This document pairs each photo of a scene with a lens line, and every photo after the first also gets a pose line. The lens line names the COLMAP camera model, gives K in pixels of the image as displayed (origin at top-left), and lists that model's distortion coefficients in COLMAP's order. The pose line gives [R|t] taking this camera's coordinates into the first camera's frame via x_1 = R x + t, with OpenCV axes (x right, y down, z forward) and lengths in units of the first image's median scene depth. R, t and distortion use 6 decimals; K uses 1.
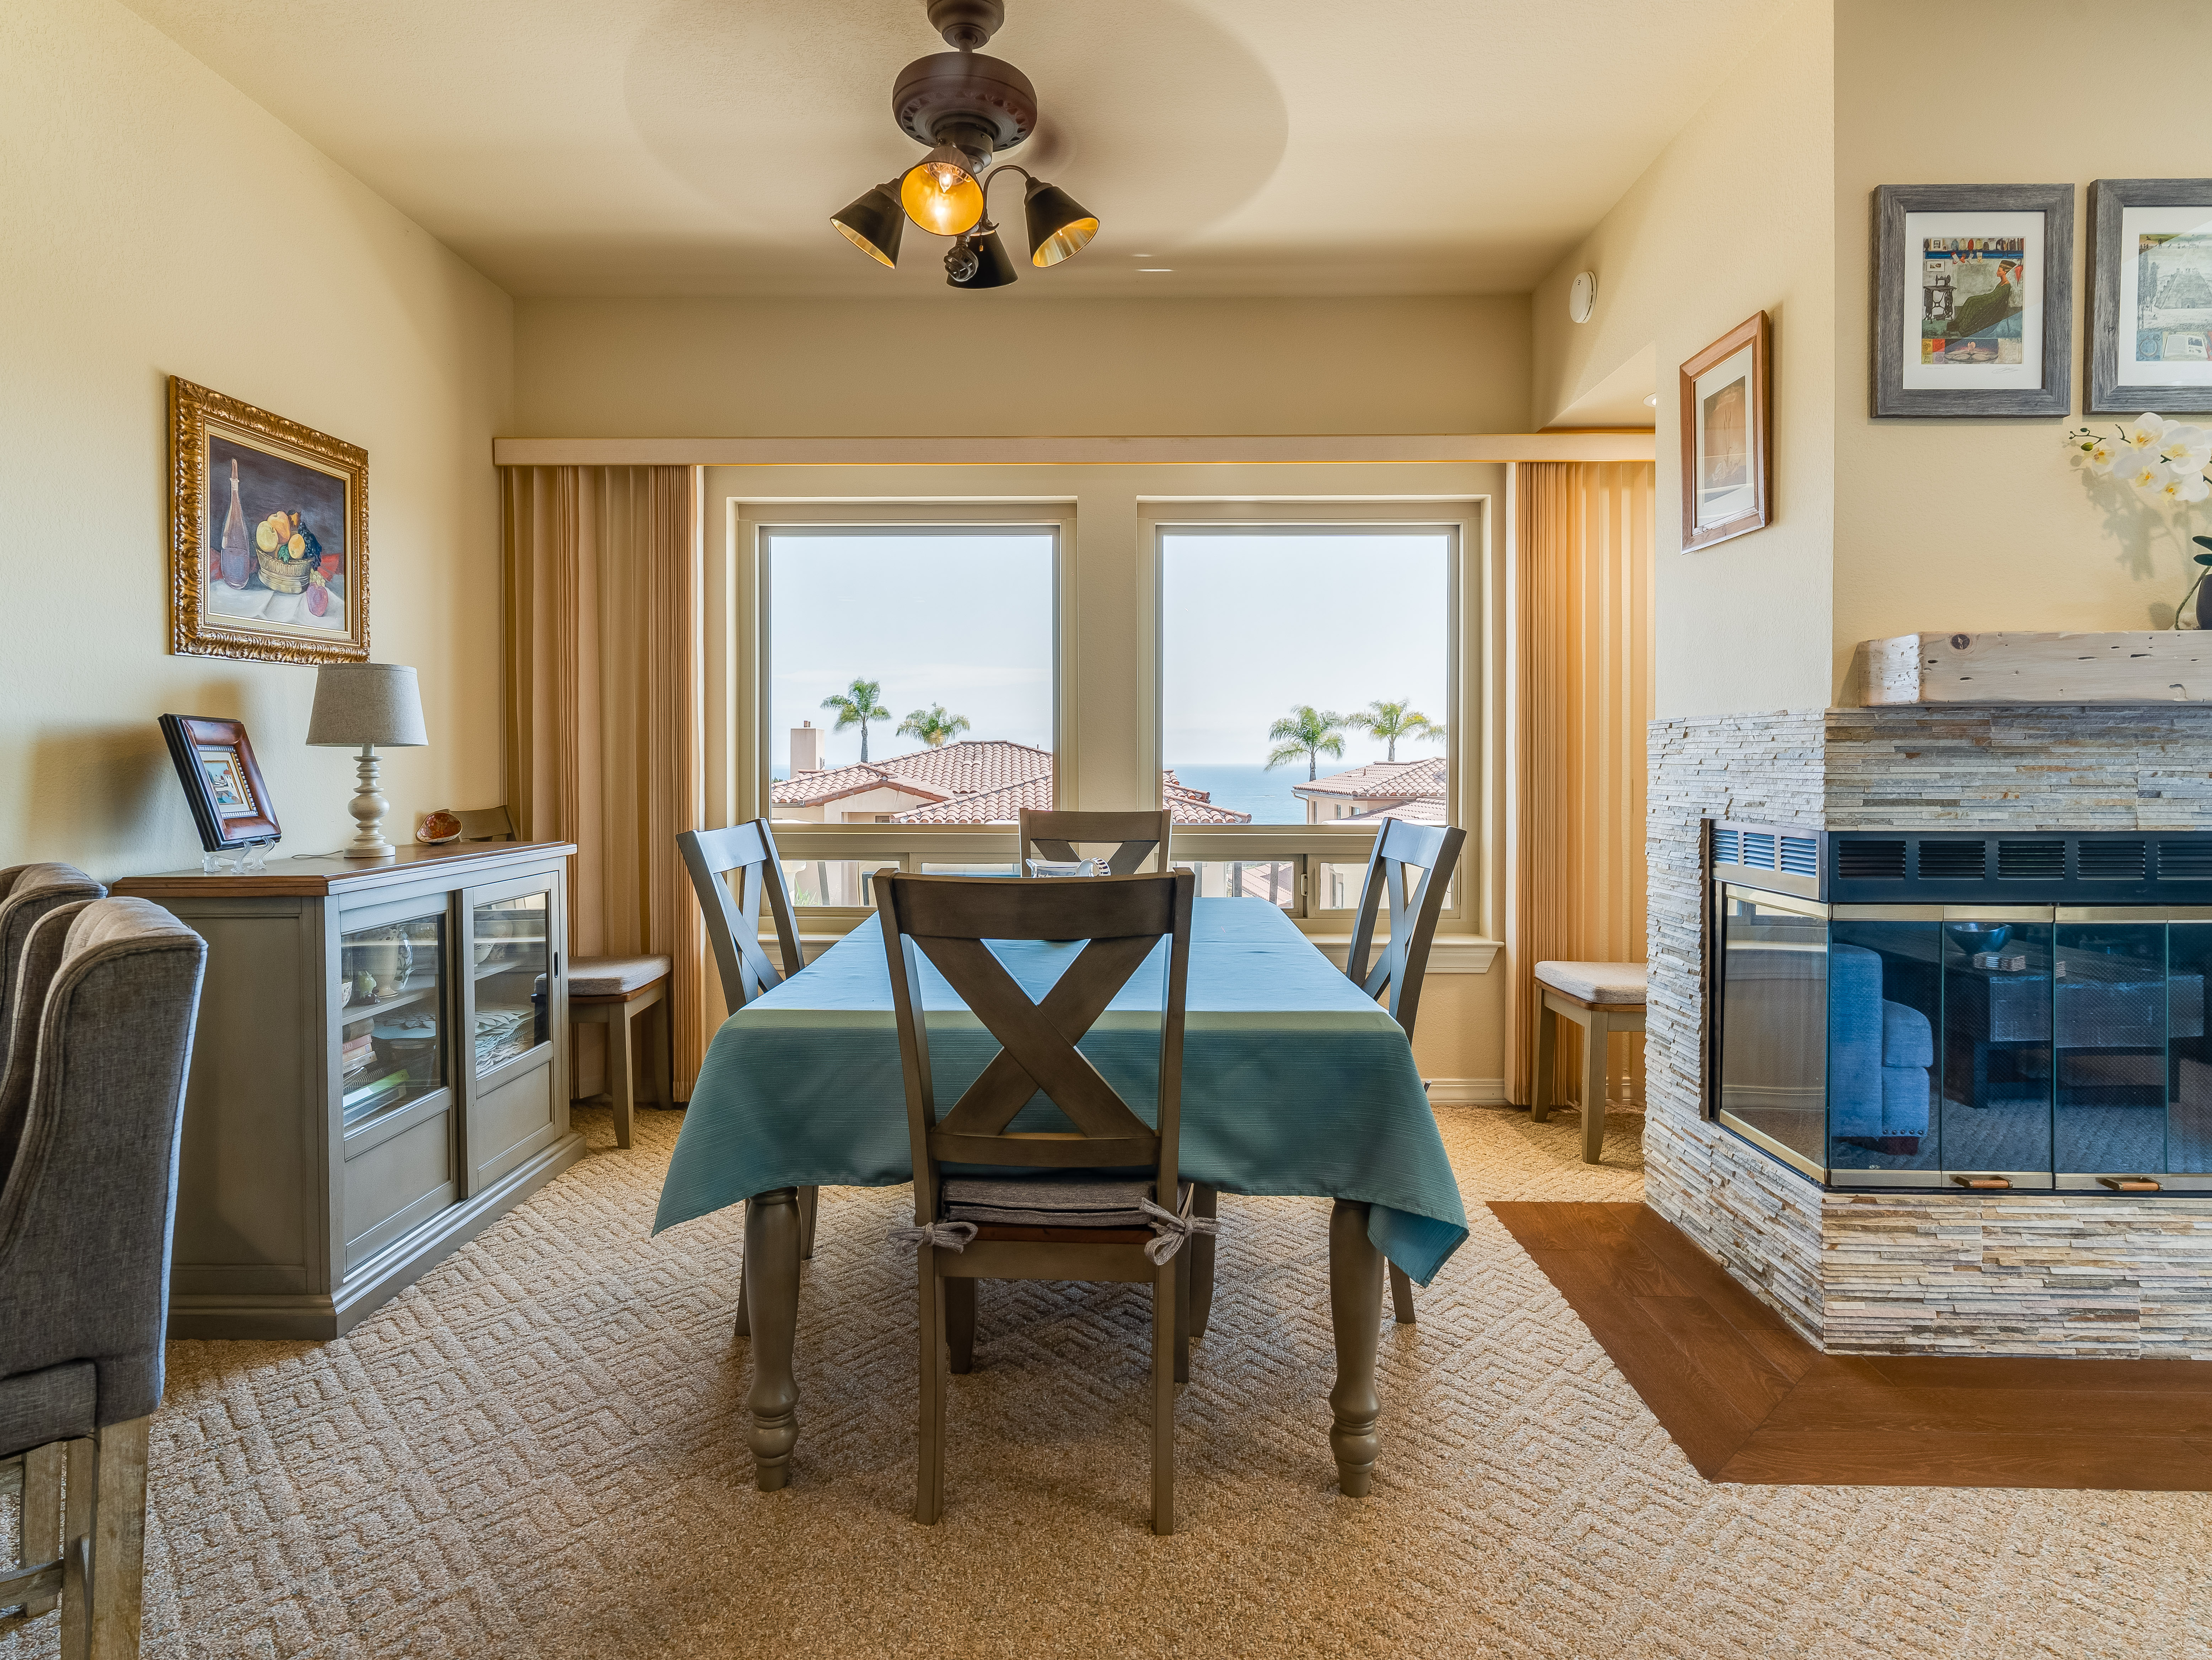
lens RADIAL K [[1235.9, 0, 1106.0], [0, 1235.9, 830.0], [0, 0, 1]] dist [0.000336, -0.000582]
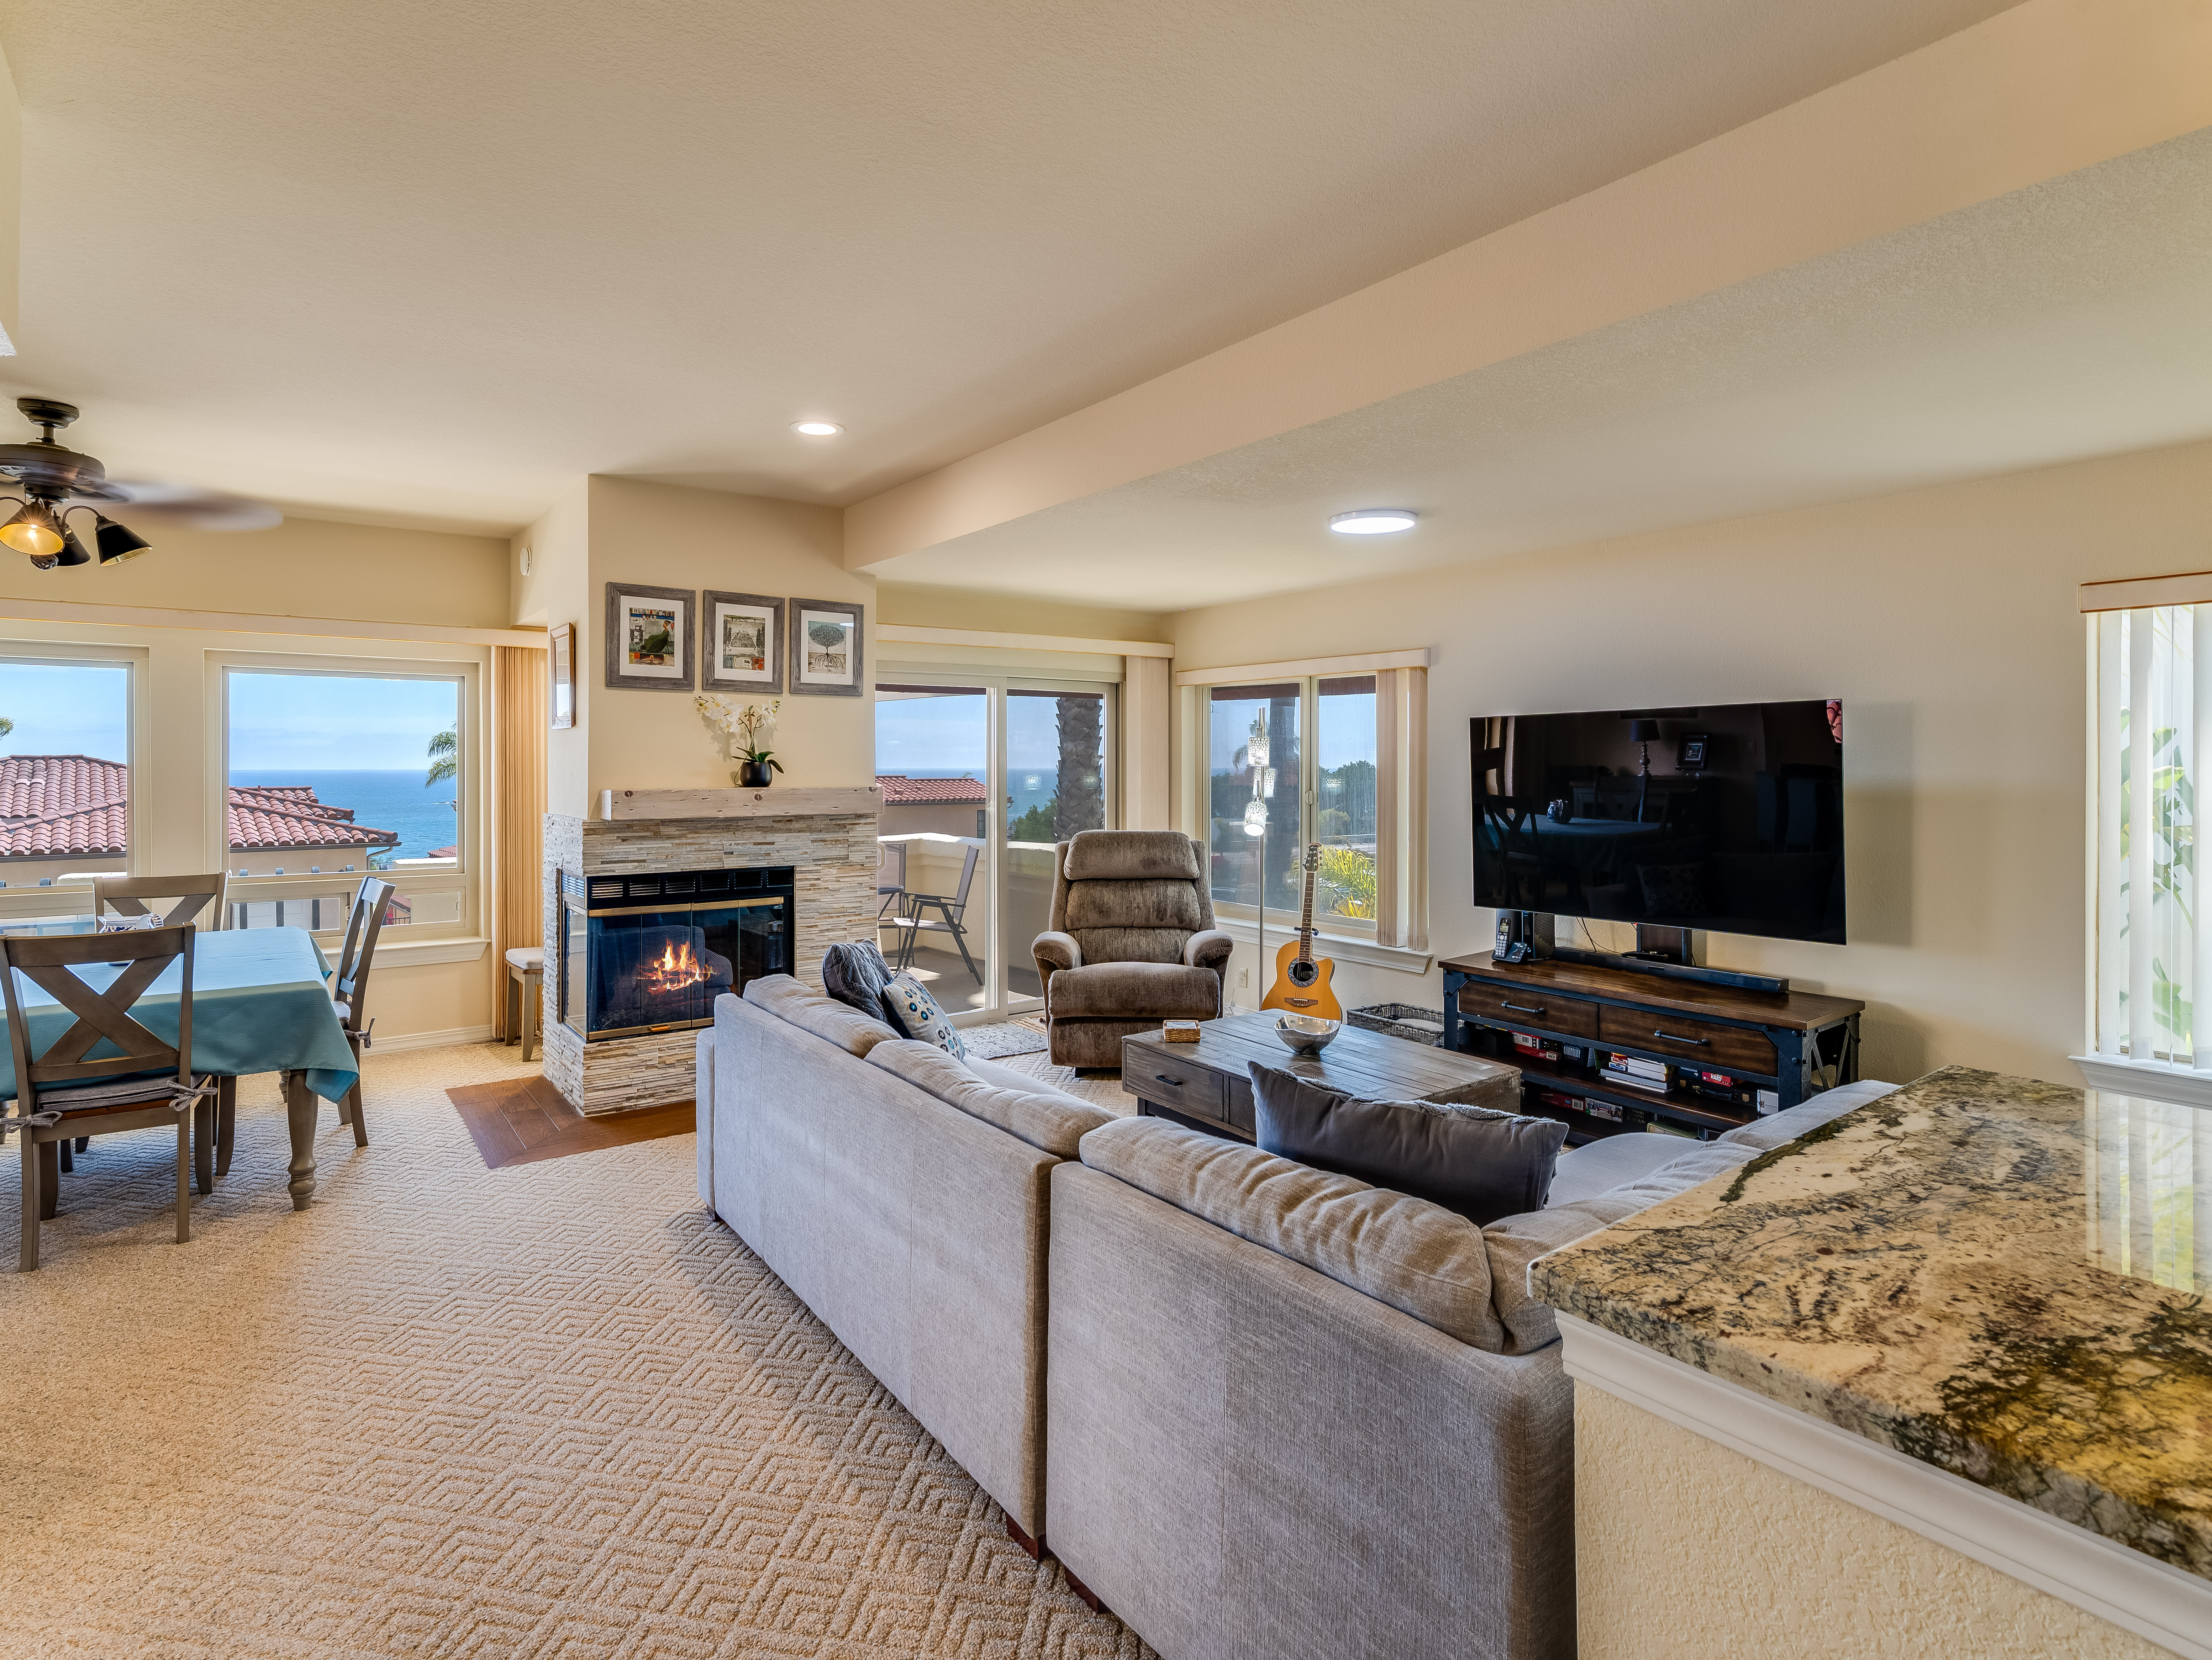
lens RADIAL K [[1142.5, 0, 1104.4], [0, 1142.5, 777.7], [0, 0, 1]] dist [-0.001366, -0.000192]
pose [[0.796348, -0.006734, 0.604801, 0.087246], [0.033530, 0.998892, -0.033028, -0.068595], [-0.603908, 0.046581, 0.795692, -1.049825]]
